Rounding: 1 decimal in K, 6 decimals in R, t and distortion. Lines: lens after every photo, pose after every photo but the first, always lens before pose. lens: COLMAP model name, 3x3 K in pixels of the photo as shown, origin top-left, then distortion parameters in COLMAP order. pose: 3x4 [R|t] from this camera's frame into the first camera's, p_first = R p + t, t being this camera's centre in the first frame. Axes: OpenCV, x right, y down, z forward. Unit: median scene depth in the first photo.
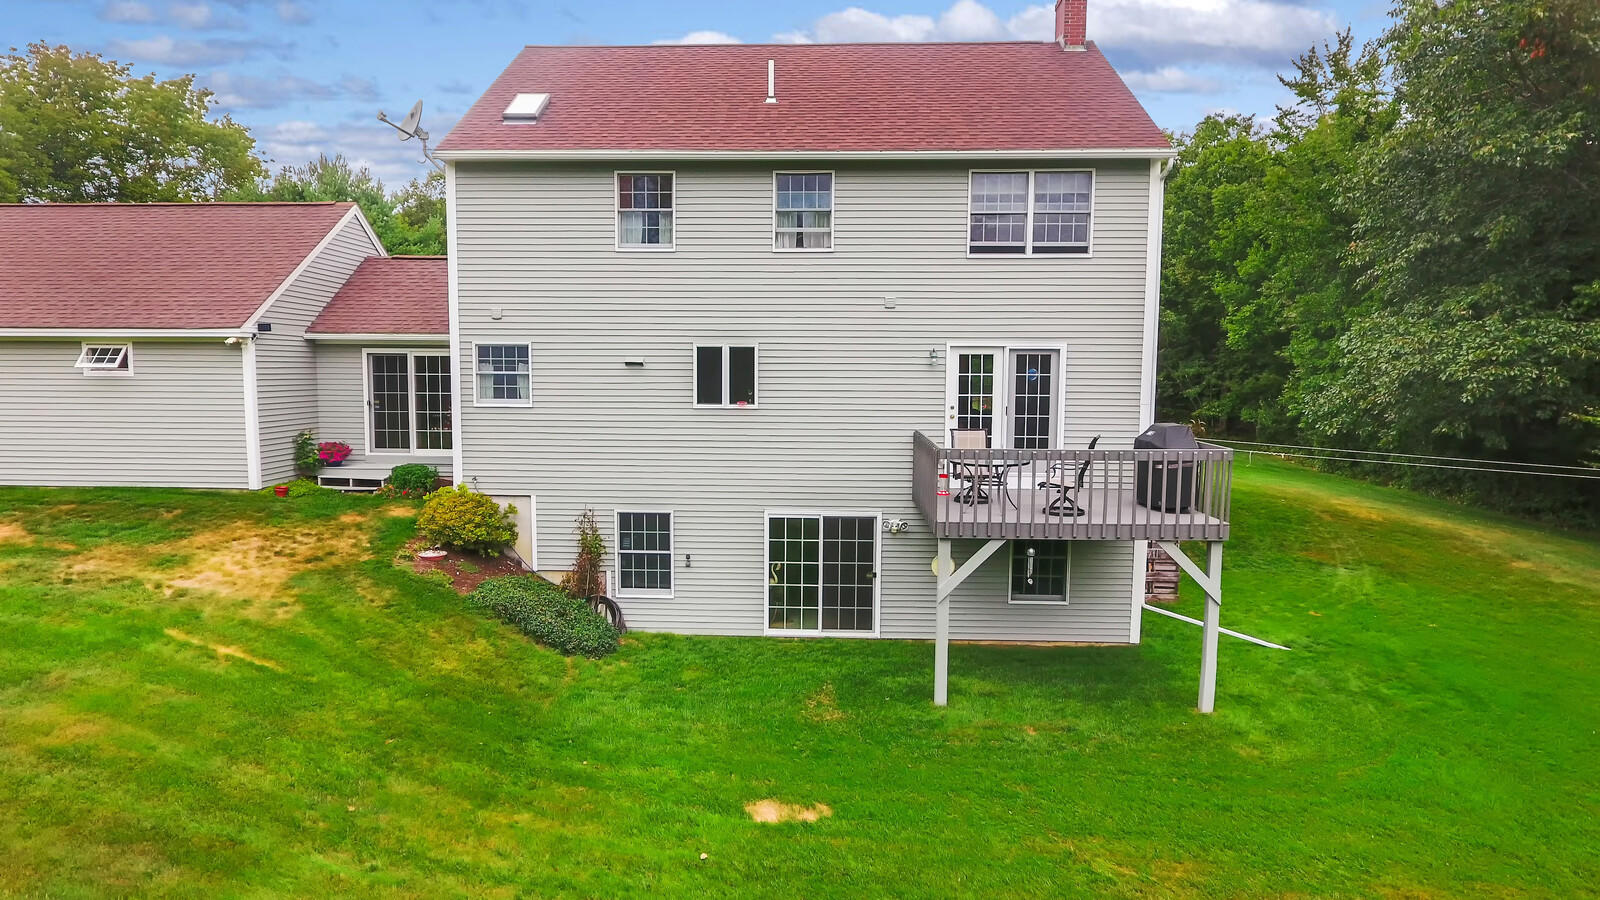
lens RADIAL K [[935.6, 0, 788.2], [0, 935.6, 452.0], [0, 0, 1]] dist [-0.004571, -0.000145]
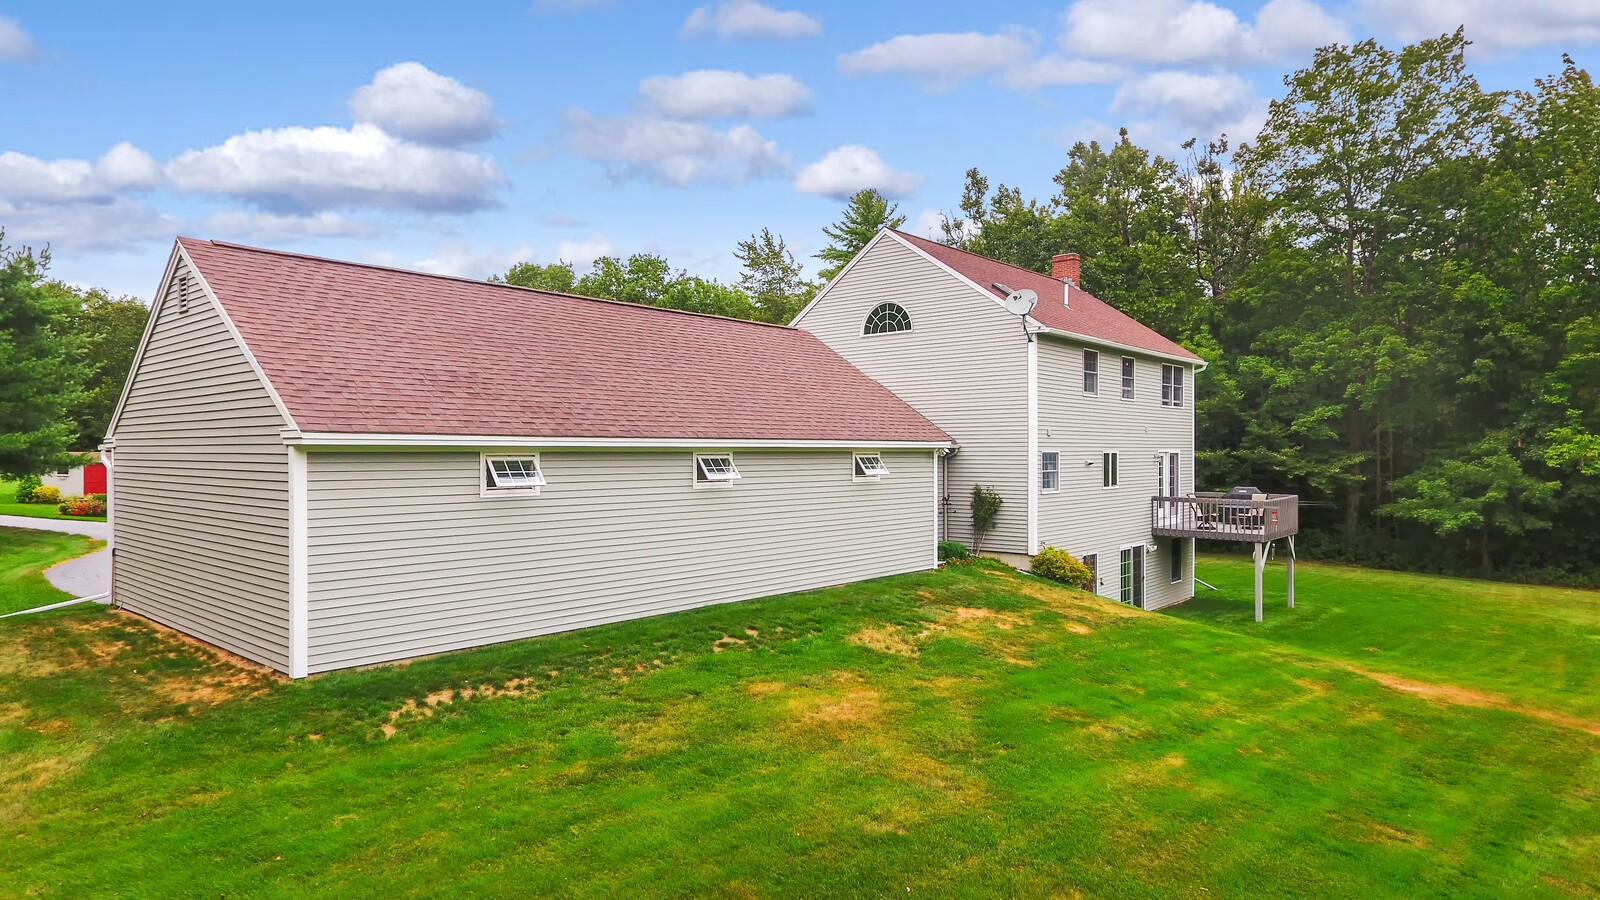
lens RADIAL K [[935.6, 0, 788.2], [0, 935.6, 452.0], [0, 0, 1]] dist [-0.004571, -0.000145]
pose [[0.621510, -0.010129, 0.783341, -1.712885], [0.090232, 0.994187, -0.058735, -0.064363], [-0.778193, 0.107187, 0.618811, 0.400441]]
